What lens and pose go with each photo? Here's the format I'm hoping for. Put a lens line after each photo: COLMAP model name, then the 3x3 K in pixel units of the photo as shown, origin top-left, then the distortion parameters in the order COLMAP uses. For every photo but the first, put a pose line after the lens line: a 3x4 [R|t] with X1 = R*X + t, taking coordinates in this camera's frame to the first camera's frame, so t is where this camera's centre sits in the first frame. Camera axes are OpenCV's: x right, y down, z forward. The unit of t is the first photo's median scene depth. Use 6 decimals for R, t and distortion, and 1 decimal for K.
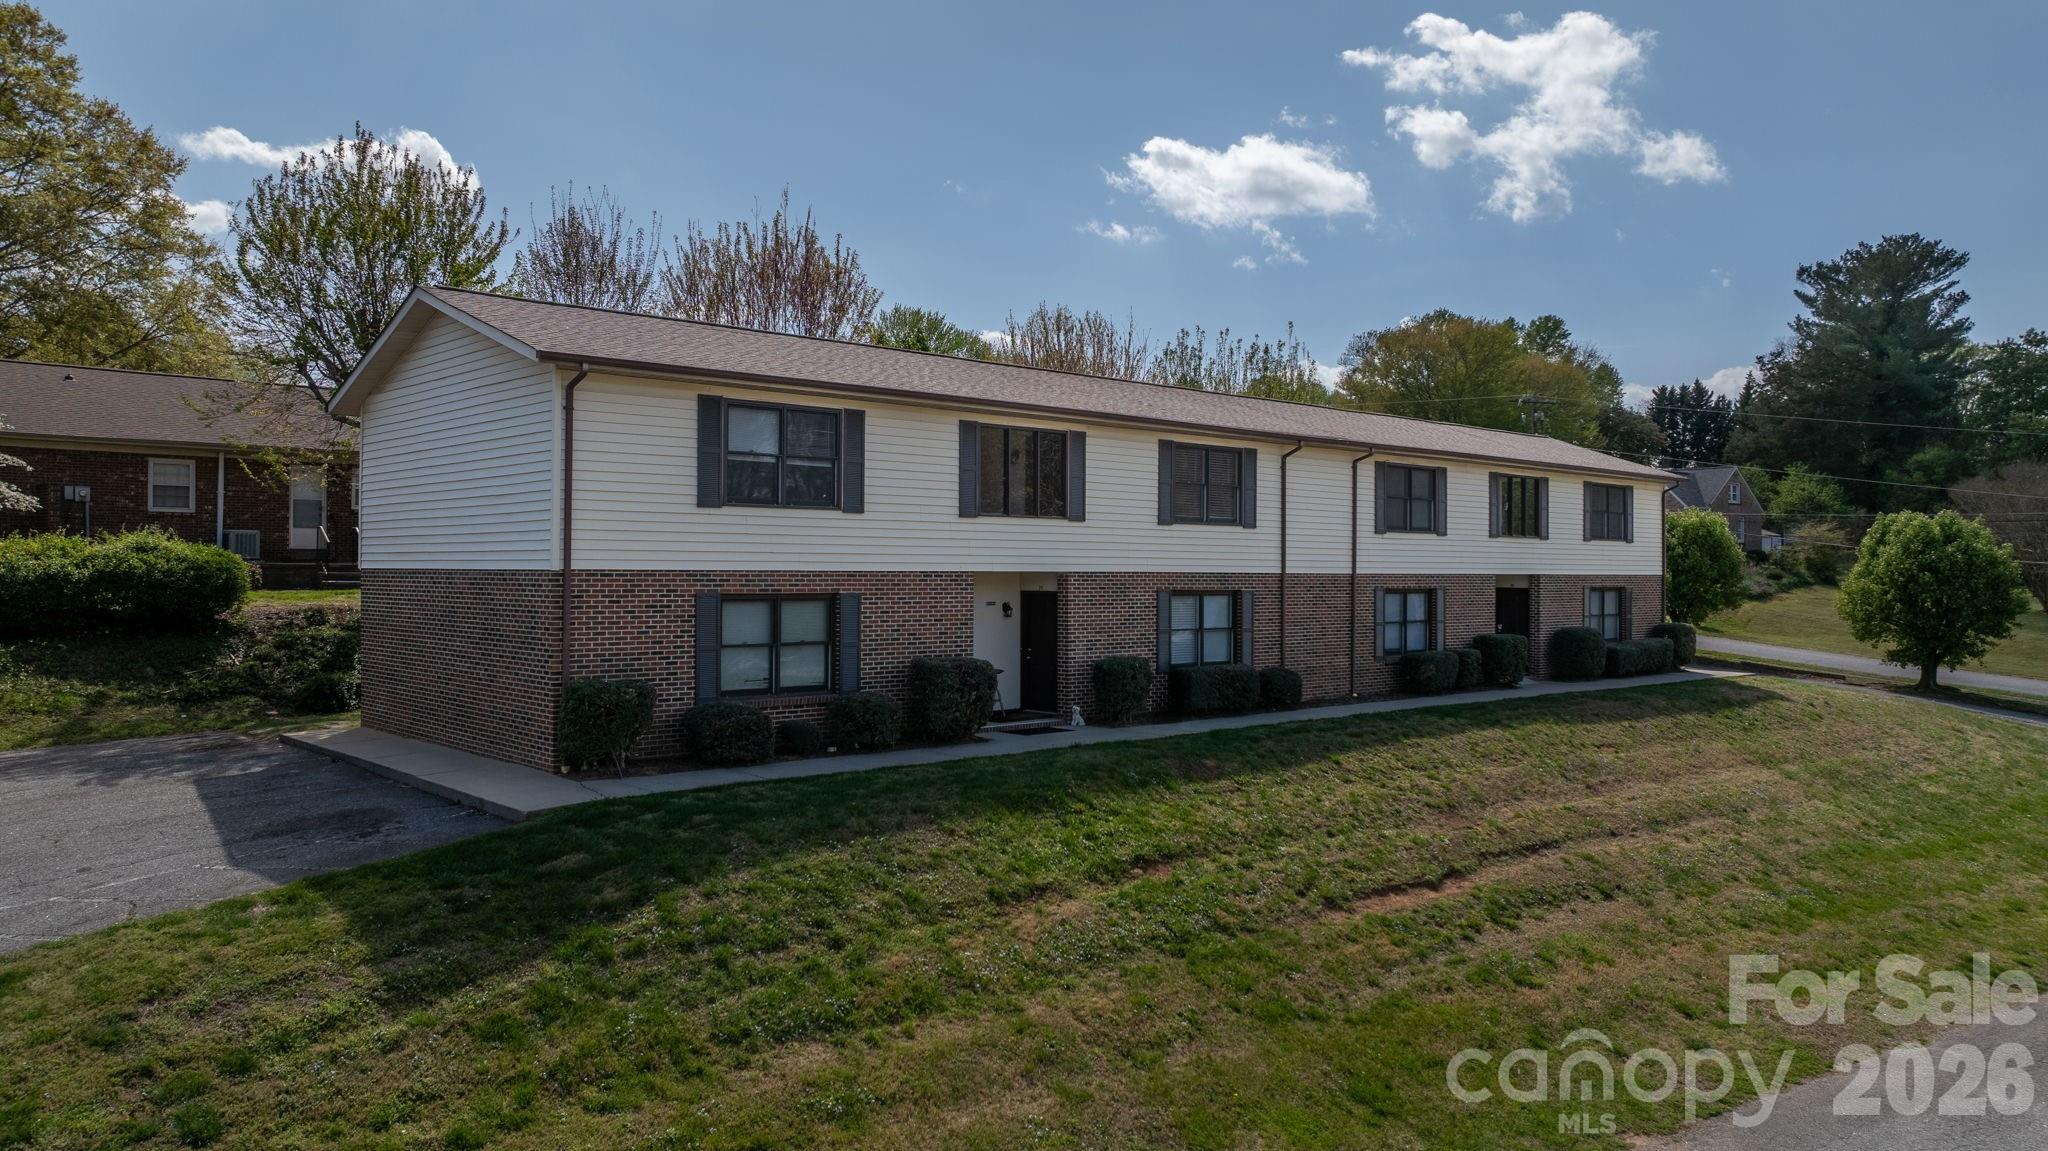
lens RADIAL K [[1446.2, 0, 1035.3], [0, 1446.2, 543.2], [0, 0, 1]] dist [-0.021653, -0.003319]
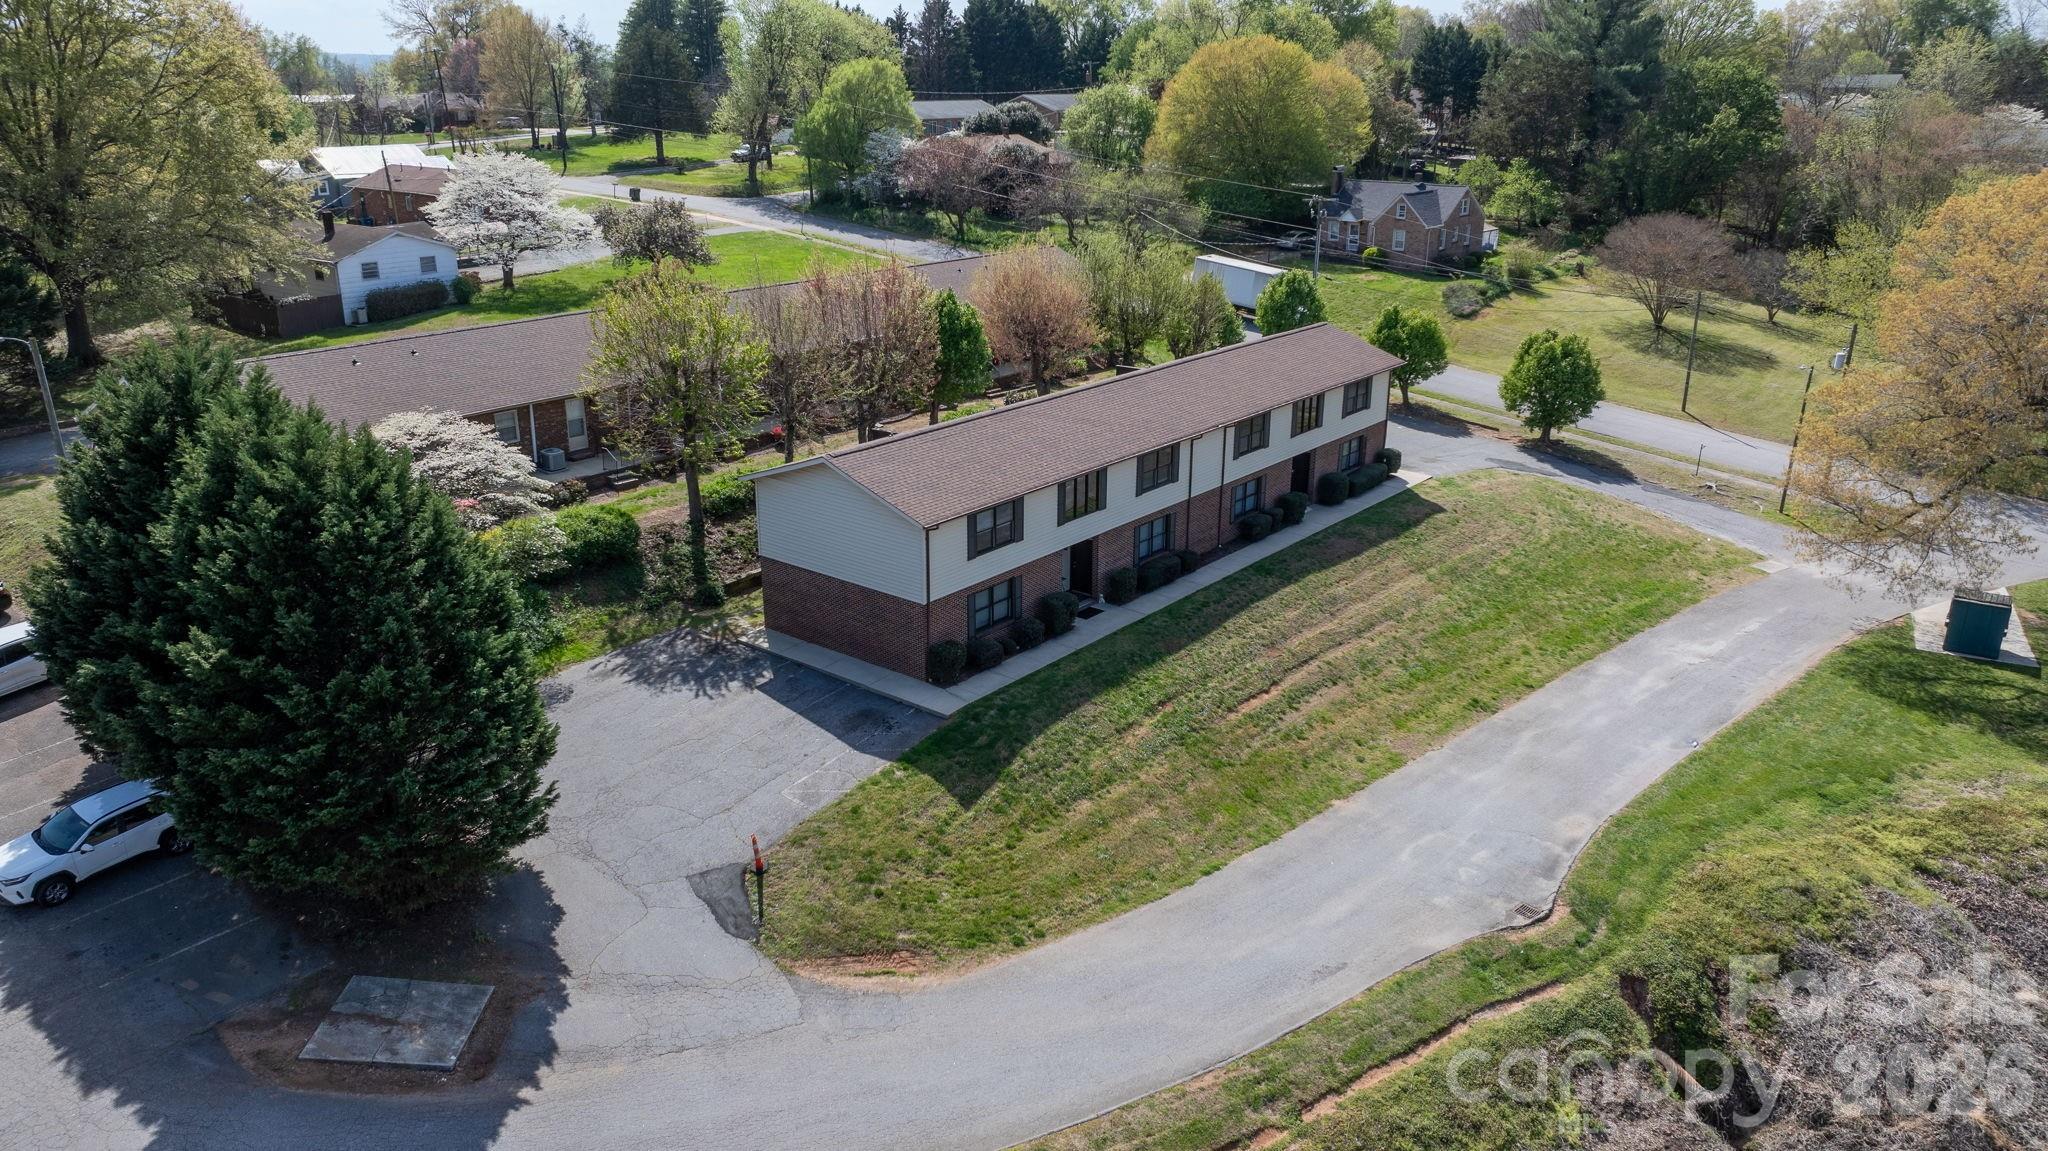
lens RADIAL K [[1446.2, 0, 1035.3], [0, 1446.2, 543.2], [0, 0, 1]] dist [-0.021653, -0.003319]
pose [[0.988191, -0.048697, 0.145280, -0.347167], [-0.001854, 0.944282, 0.329131, -0.612431], [-0.153213, -0.325514, 0.933041, -0.874042]]
